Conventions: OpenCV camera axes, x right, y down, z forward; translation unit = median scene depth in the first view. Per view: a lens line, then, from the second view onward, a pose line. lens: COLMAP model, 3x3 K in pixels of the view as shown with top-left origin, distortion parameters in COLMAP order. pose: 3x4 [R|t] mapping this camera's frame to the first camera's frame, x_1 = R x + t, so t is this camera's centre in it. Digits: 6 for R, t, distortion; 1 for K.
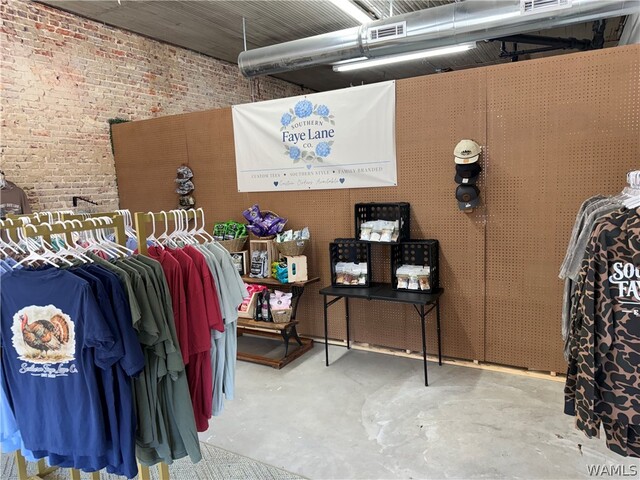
lens RADIAL K [[453.7, 0, 318.5], [0, 453.7, 241.0], [0, 0, 1]] dist [0.027549, -0.025488]
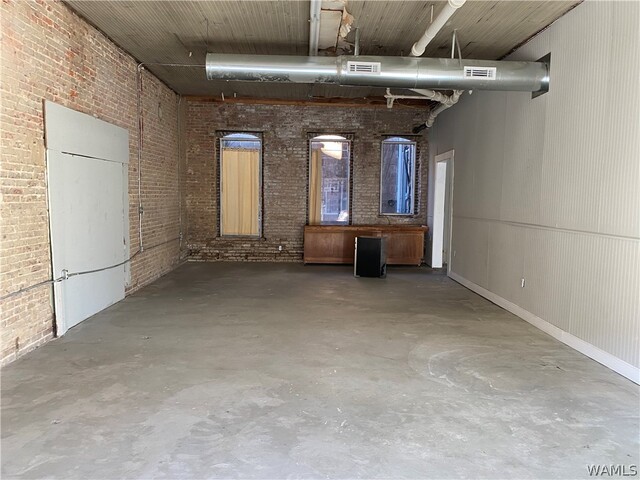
lens RADIAL K [[487.3, 0, 321.5], [0, 487.3, 239.6], [0, 0, 1]] dist [0.069735, -0.064958]
pose [[0.852442, 0.008533, 0.522752, -0.463505], [0.018291, 0.998768, -0.046129, 0.036310], [-0.522501, 0.048884, 0.851236, -0.012853]]
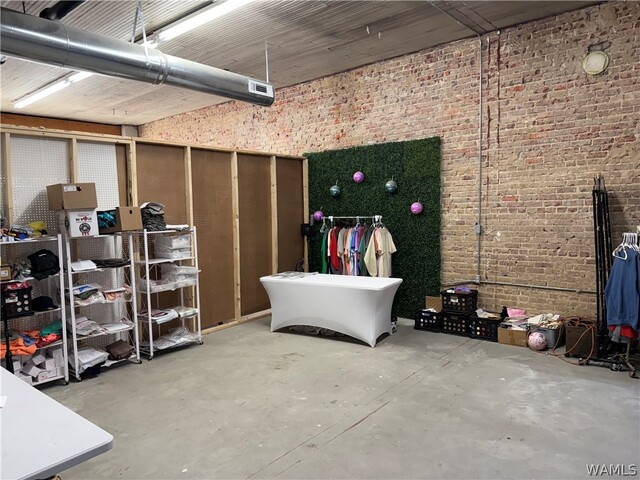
lens RADIAL K [[453.7, 0, 318.8], [0, 453.7, 240.1], [0, 0, 1]] dist [0.027549, -0.025488]
pose [[-0.174574, 0.124335, -0.976762, 0.802930], [-0.078157, 0.987116, 0.139622, -0.198434], [0.981537, 0.100715, -0.162607, 1.210913]]
